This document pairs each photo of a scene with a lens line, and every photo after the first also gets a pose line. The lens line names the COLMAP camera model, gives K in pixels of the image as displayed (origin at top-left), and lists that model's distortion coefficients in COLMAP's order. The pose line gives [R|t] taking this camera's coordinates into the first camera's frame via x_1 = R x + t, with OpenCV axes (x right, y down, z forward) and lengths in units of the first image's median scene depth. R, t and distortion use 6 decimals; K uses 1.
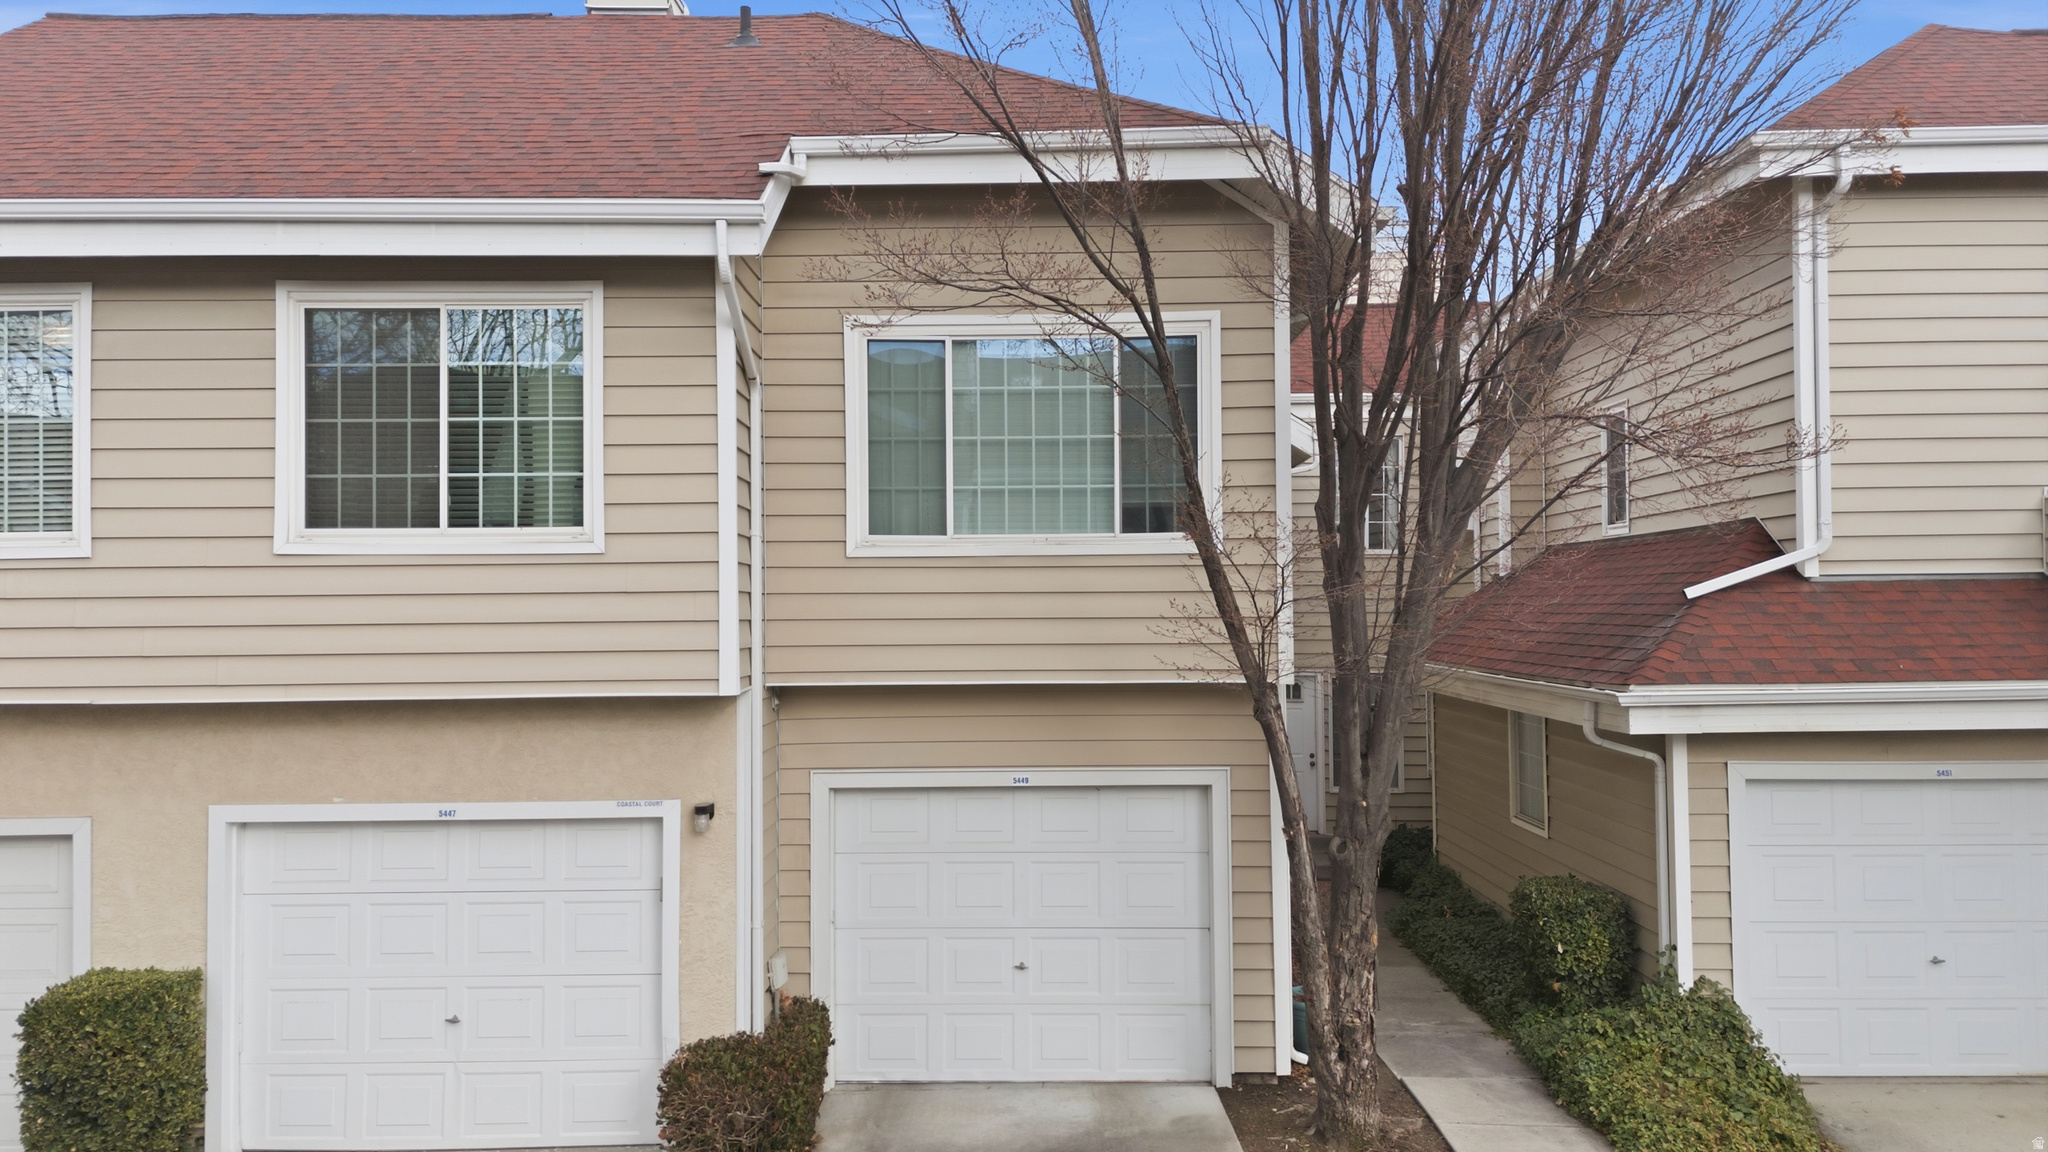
lens RADIAL K [[1503.2, 0, 1022.7], [0, 1503.2, 583.6], [0, 0, 1]] dist [0.070393, -0.054909]
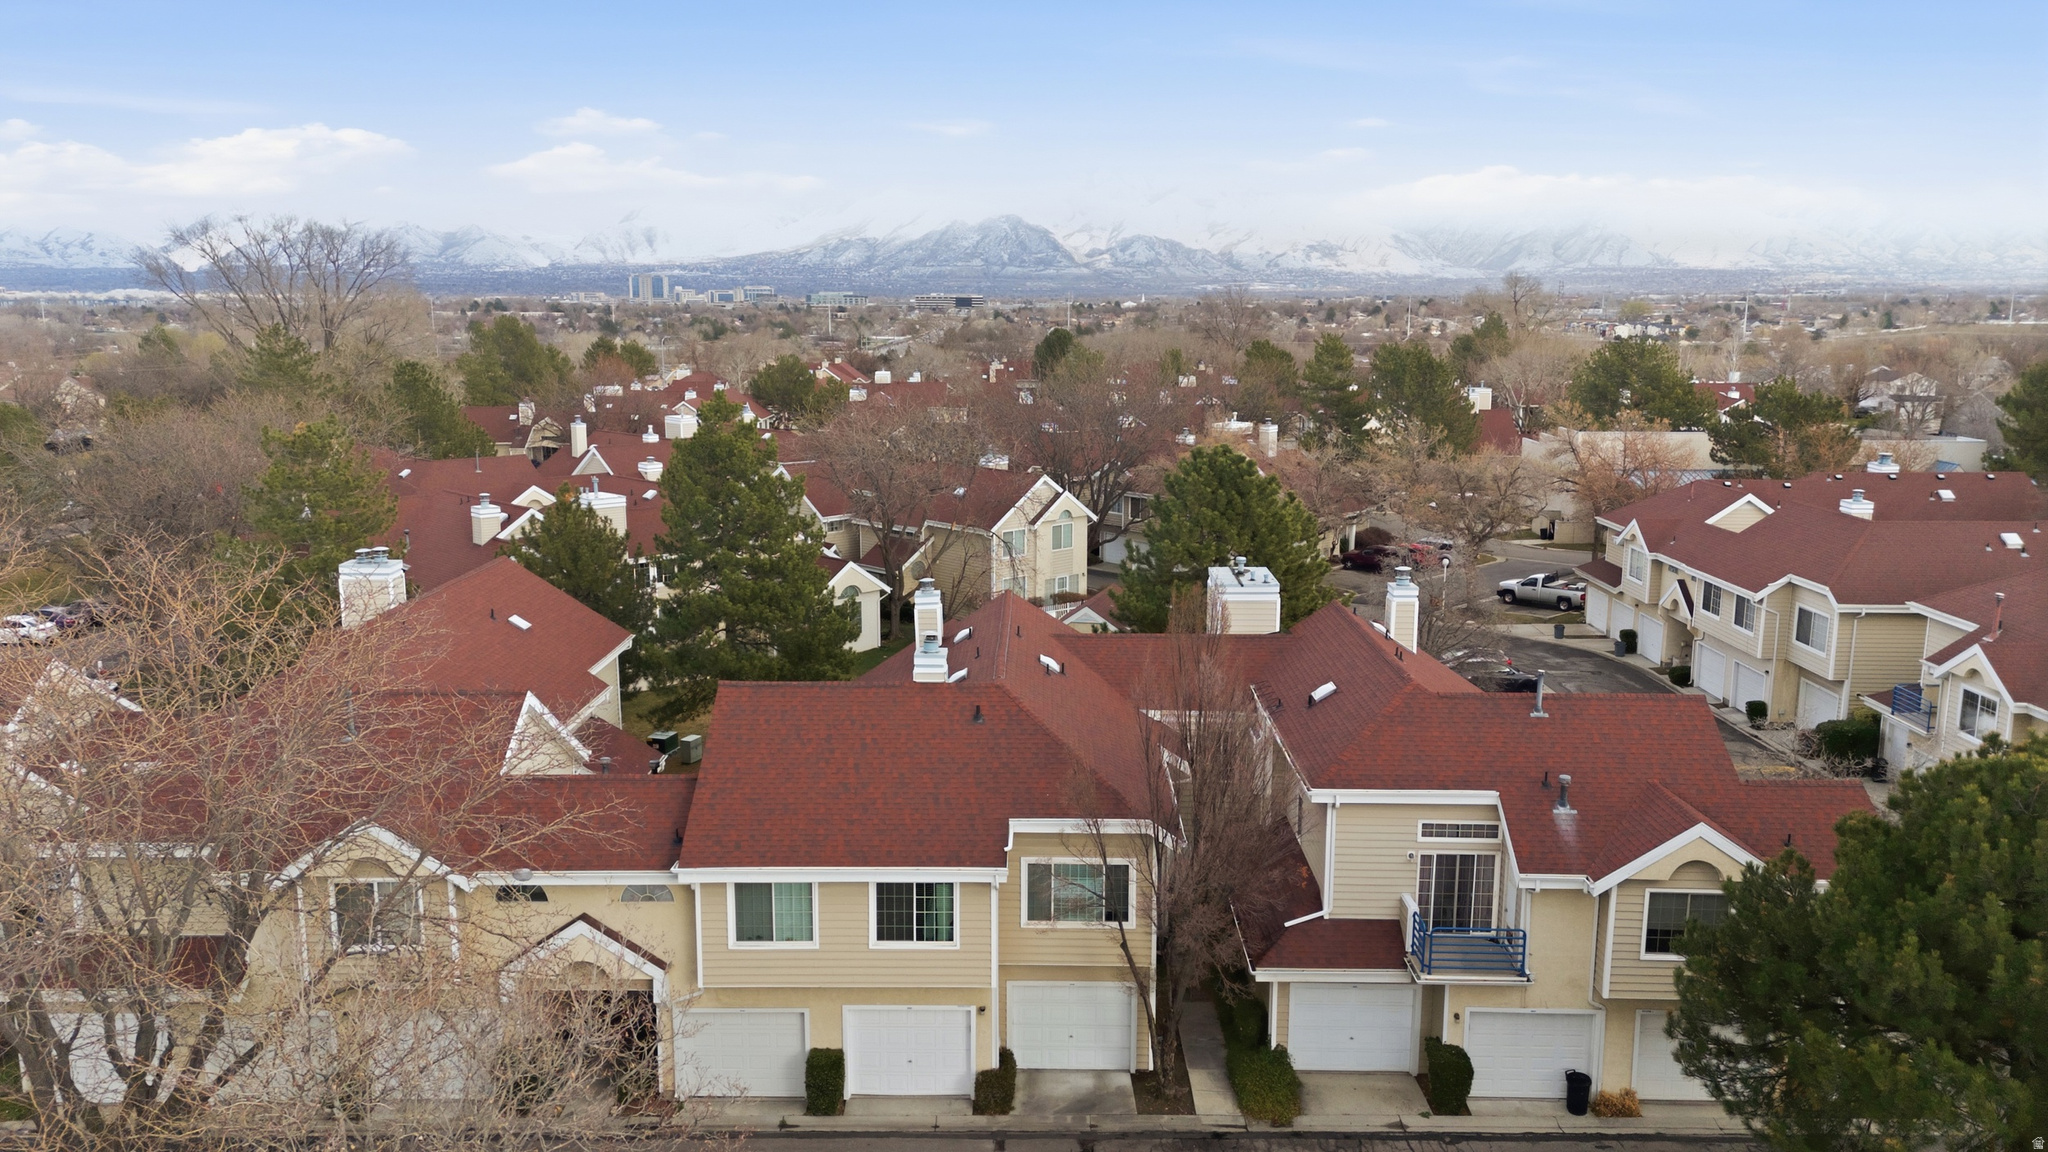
lens RADIAL K [[1503.2, 0, 1028.3], [0, 1503.2, 583.0], [0, 0, 1]] dist [0.070393, -0.054909]
pose [[0.999916, 0.012204, 0.004442, -0.125132], [-0.012851, 0.979210, 0.202443, -1.422047], [-0.001879, -0.202483, 0.979284, -2.073200]]
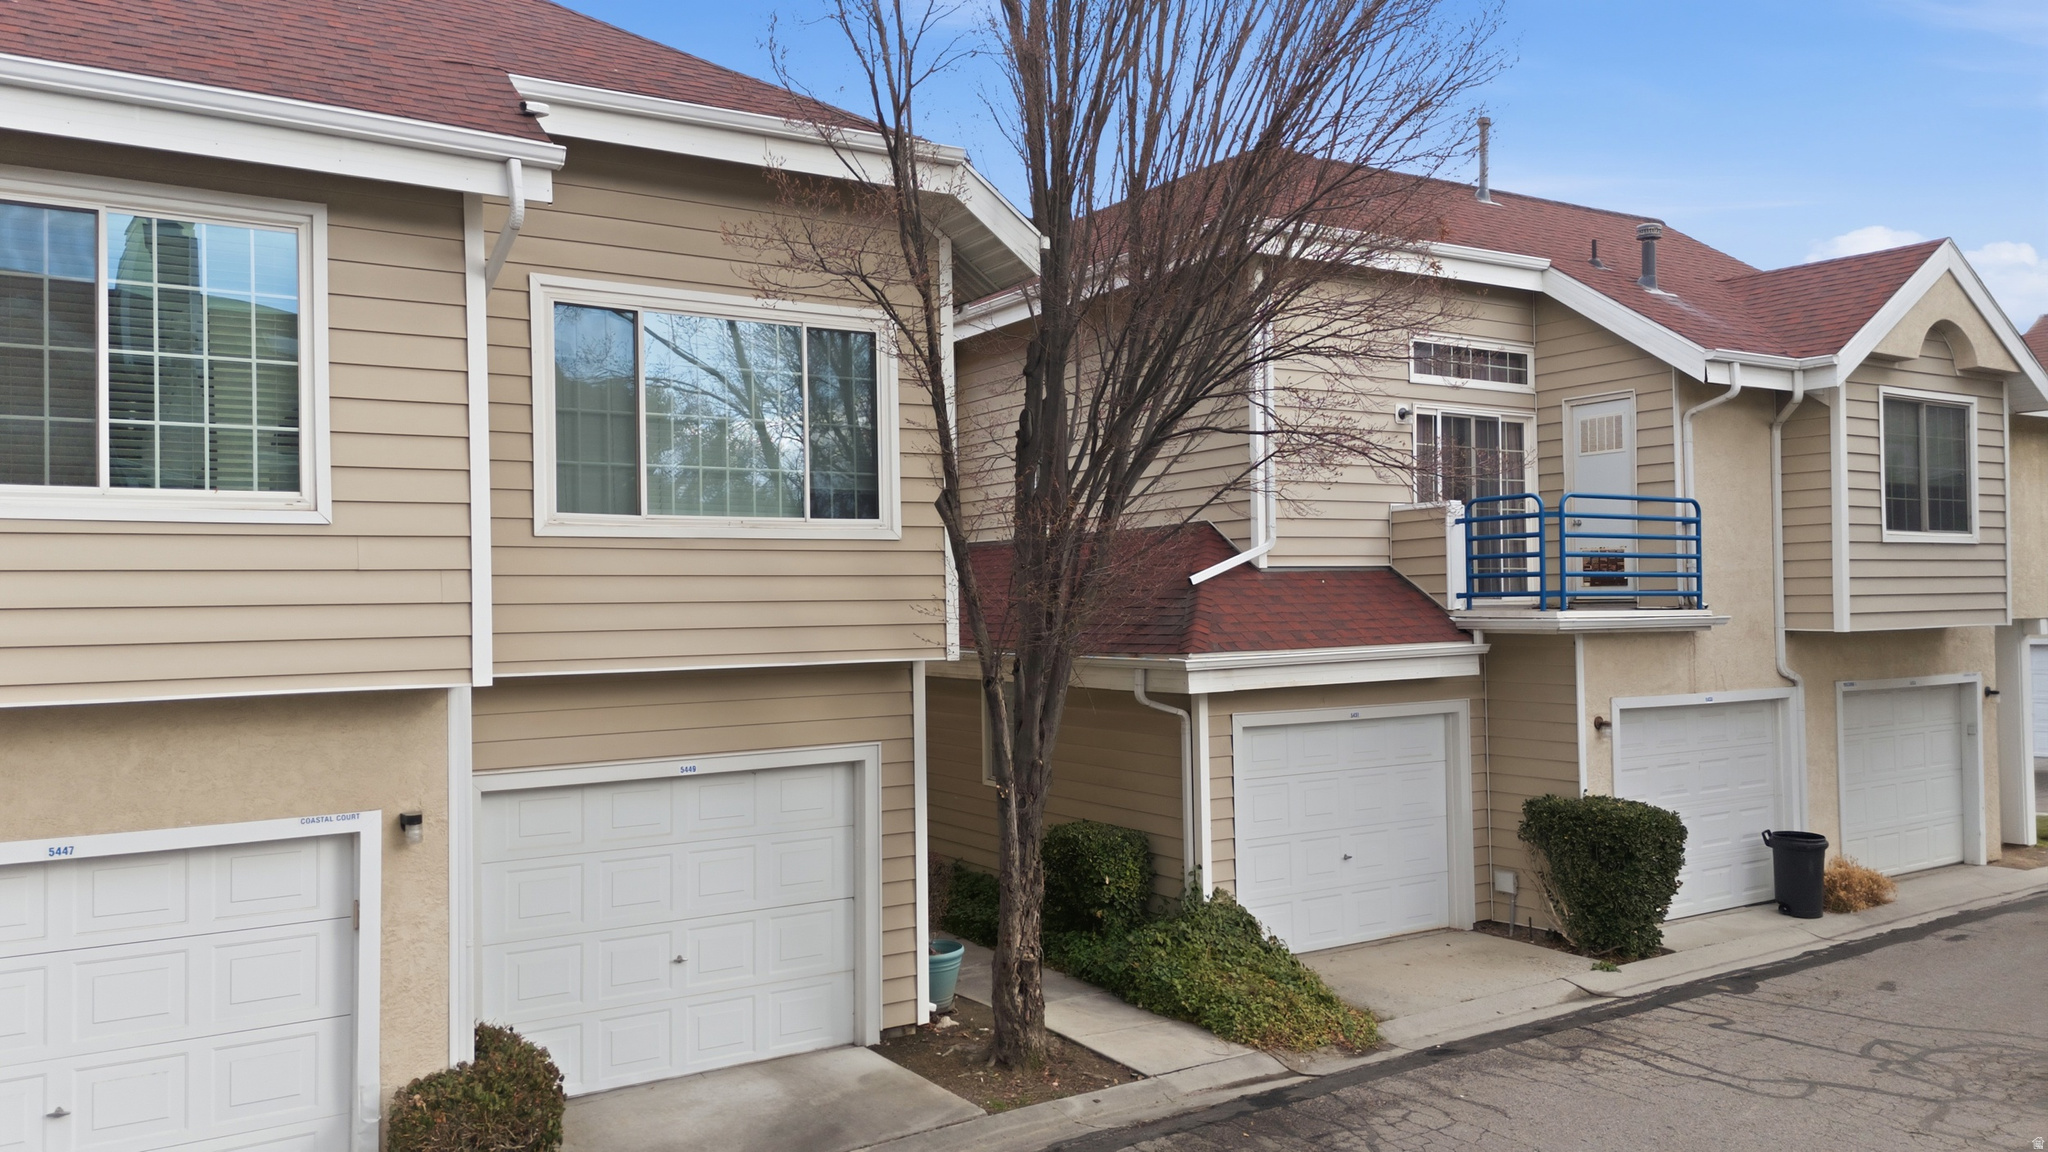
lens RADIAL K [[1503.2, 0, 1025.1], [0, 1503.2, 583.9], [0, 0, 1]] dist [0.070393, -0.054909]
pose [[0.837107, 0.002084, 0.547036, -0.372433], [-0.000160, 0.999994, -0.003564, 0.014895], [-0.547040, 0.002896, 0.837102, 0.059237]]
